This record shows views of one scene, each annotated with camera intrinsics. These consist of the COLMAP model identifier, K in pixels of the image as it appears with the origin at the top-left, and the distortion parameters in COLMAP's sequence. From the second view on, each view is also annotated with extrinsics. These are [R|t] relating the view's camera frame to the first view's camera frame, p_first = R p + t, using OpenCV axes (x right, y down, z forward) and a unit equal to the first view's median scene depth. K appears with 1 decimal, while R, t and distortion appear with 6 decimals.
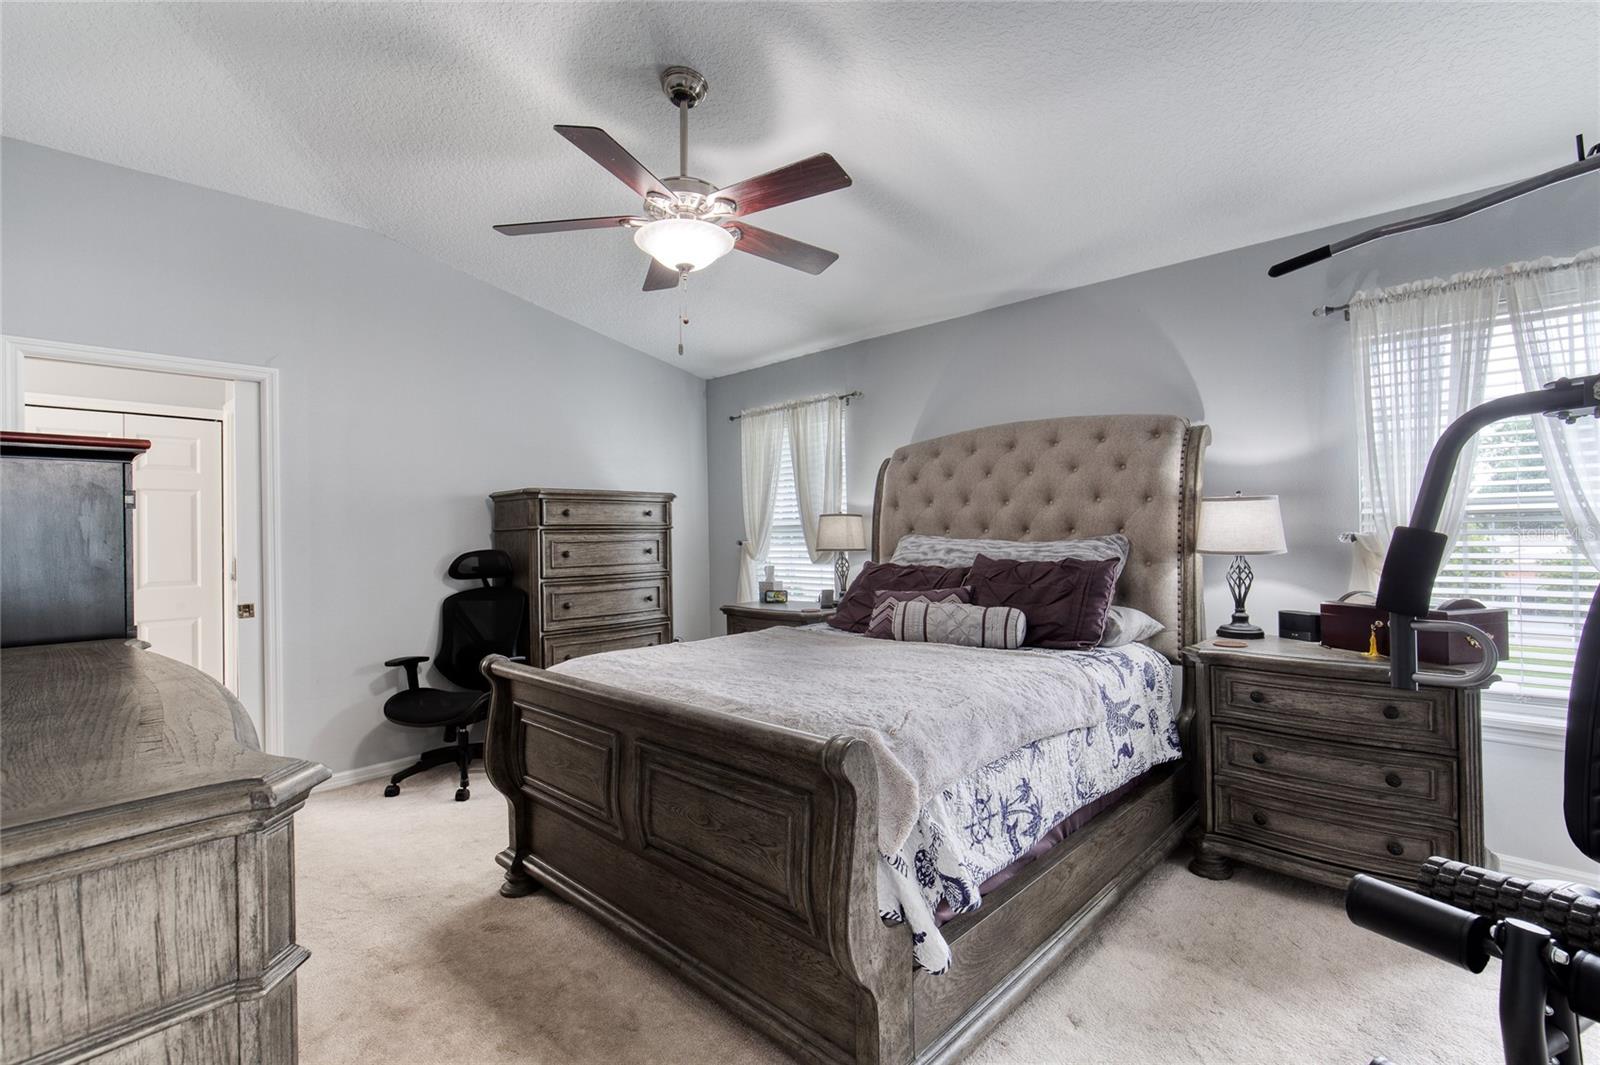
lens RADIAL K [[733.1, 0, 769.4], [0, 733.1, 531.0], [0, 0, 1]] dist [-0.011887, 0.002260]
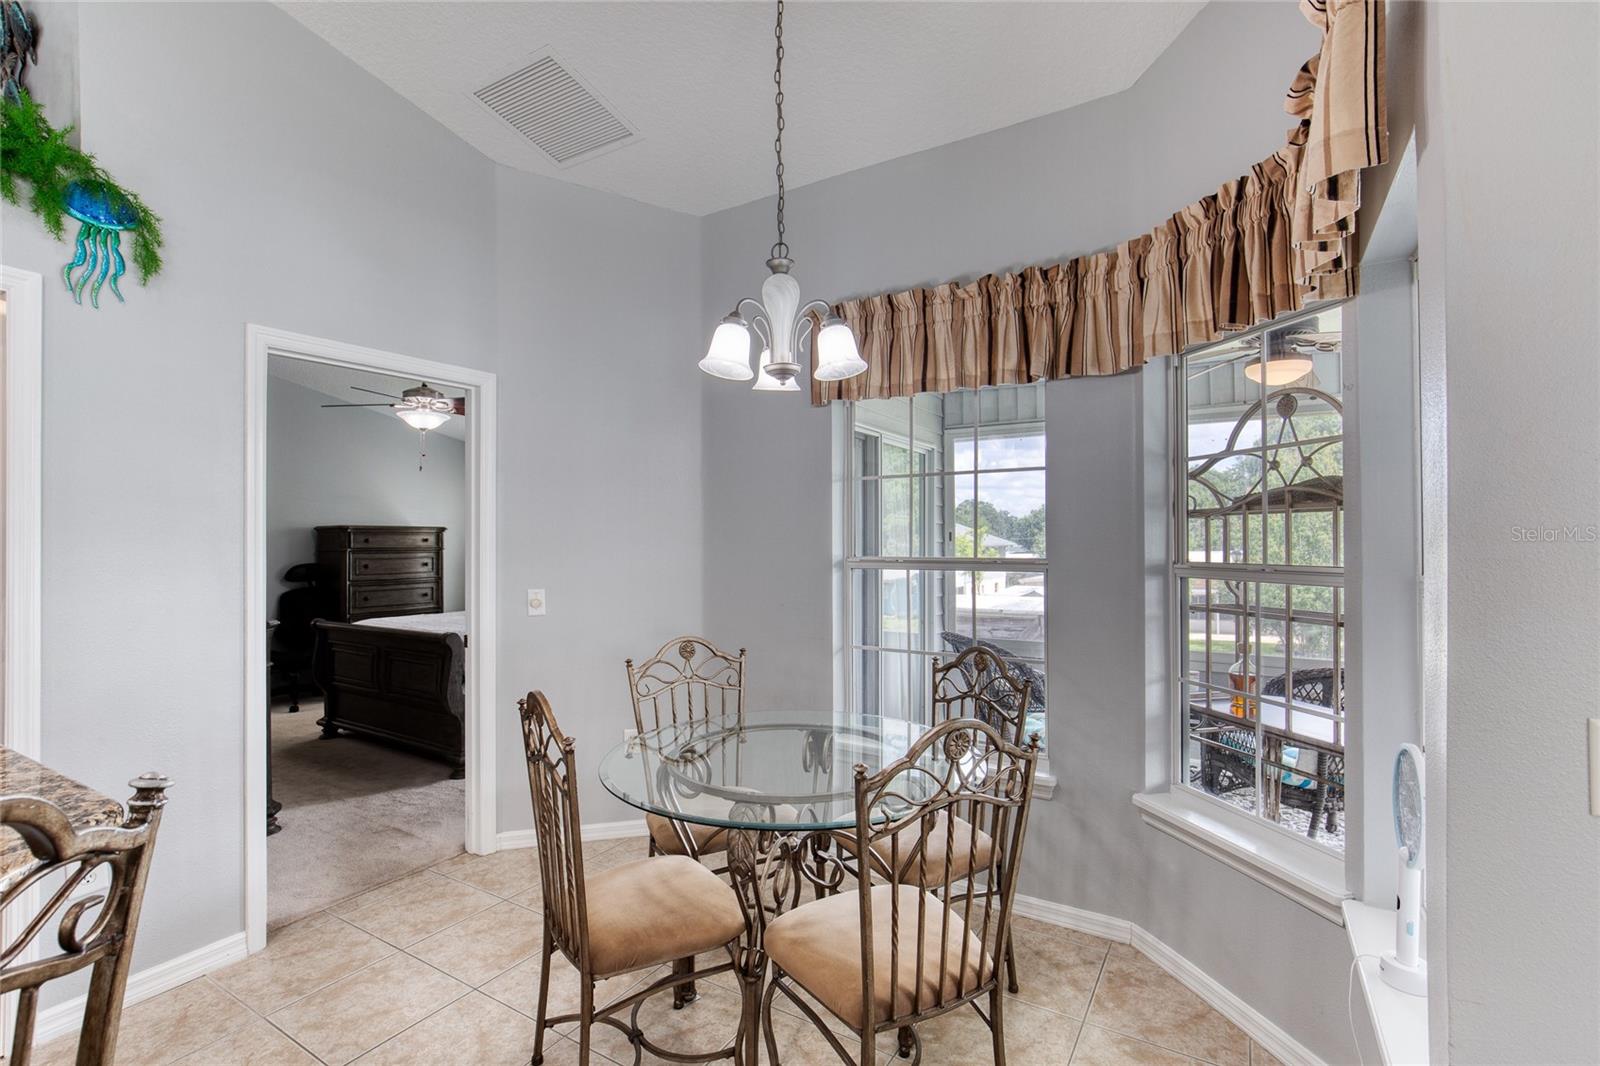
lens RADIAL K [[733.1, 0, 785.1], [0, 733.1, 536.7], [0, 0, 1]] dist [-0.011887, 0.002260]
pose [[0.976124, 0.014703, 0.216715, 0.308412], [-0.014396, 0.999892, -0.002994, -0.047460], [-0.216736, -0.000198, 0.976230, -0.866900]]
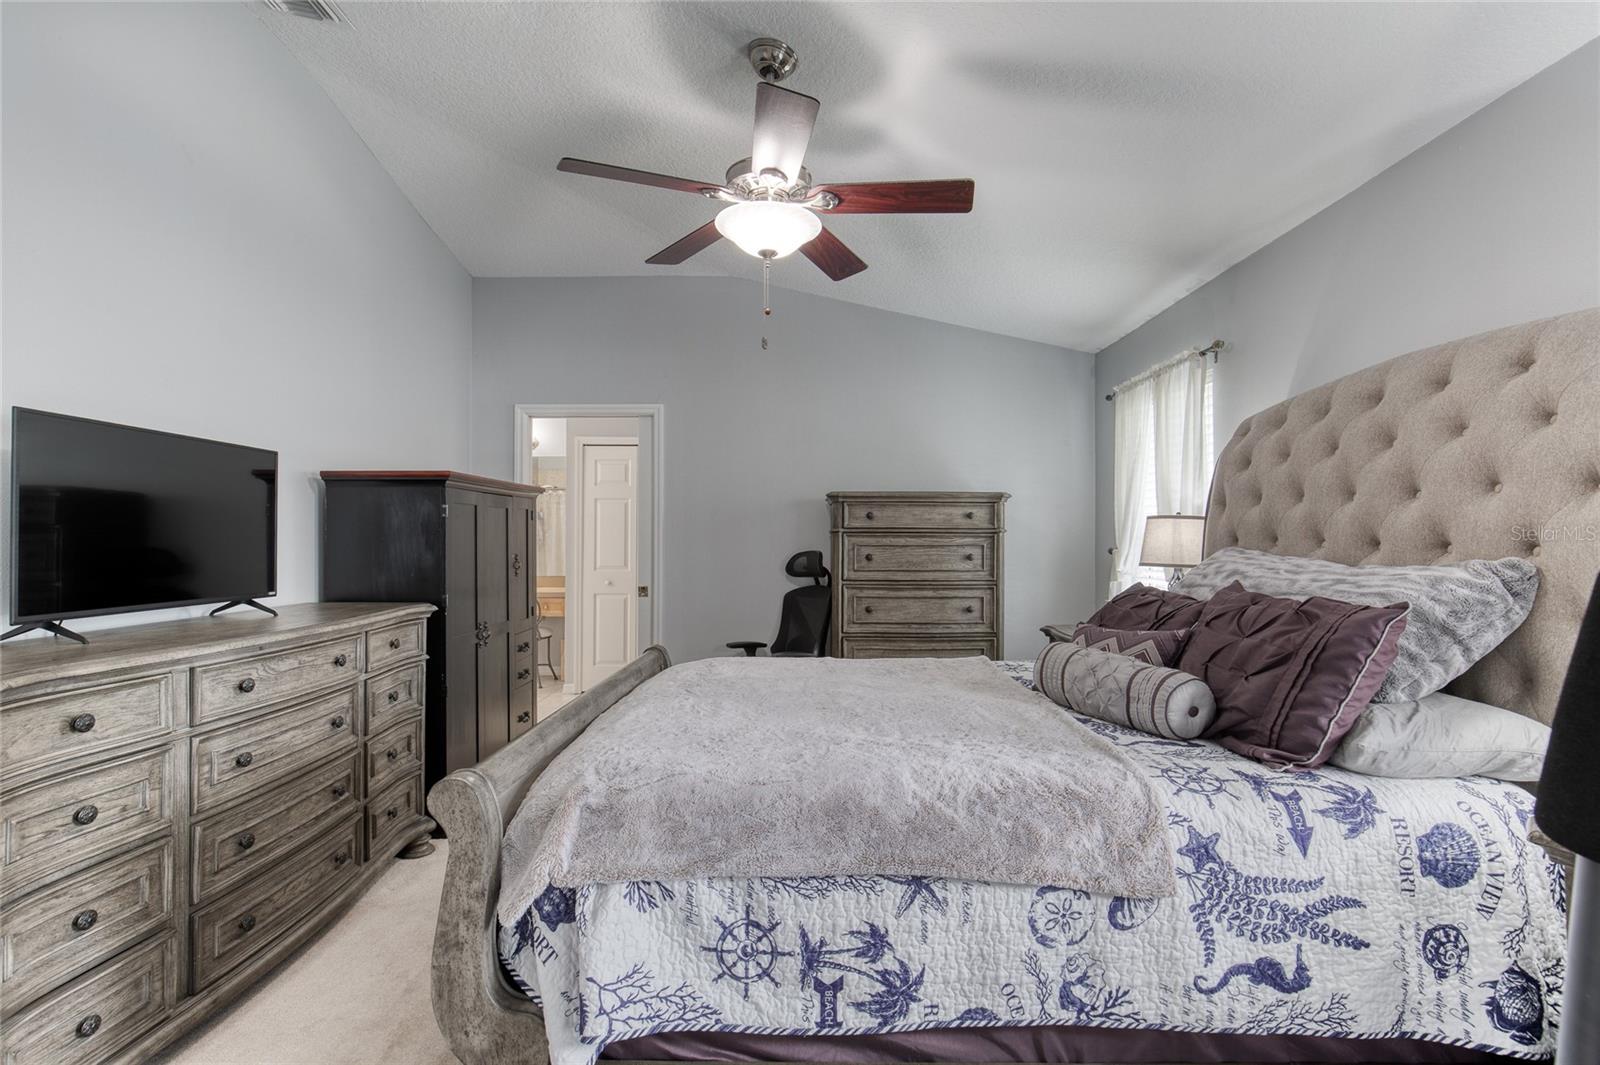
lens RADIAL K [[733.1, 0, 799.7], [0, 733.1, 533.4], [0, 0, 1]] dist [-0.011887, 0.002260]
pose [[0.703438, 0.013575, -0.710627, 0.416144], [-0.010527, 0.999907, 0.008680, -0.009786], [0.710678, 0.001375, 0.703516, 0.267560]]
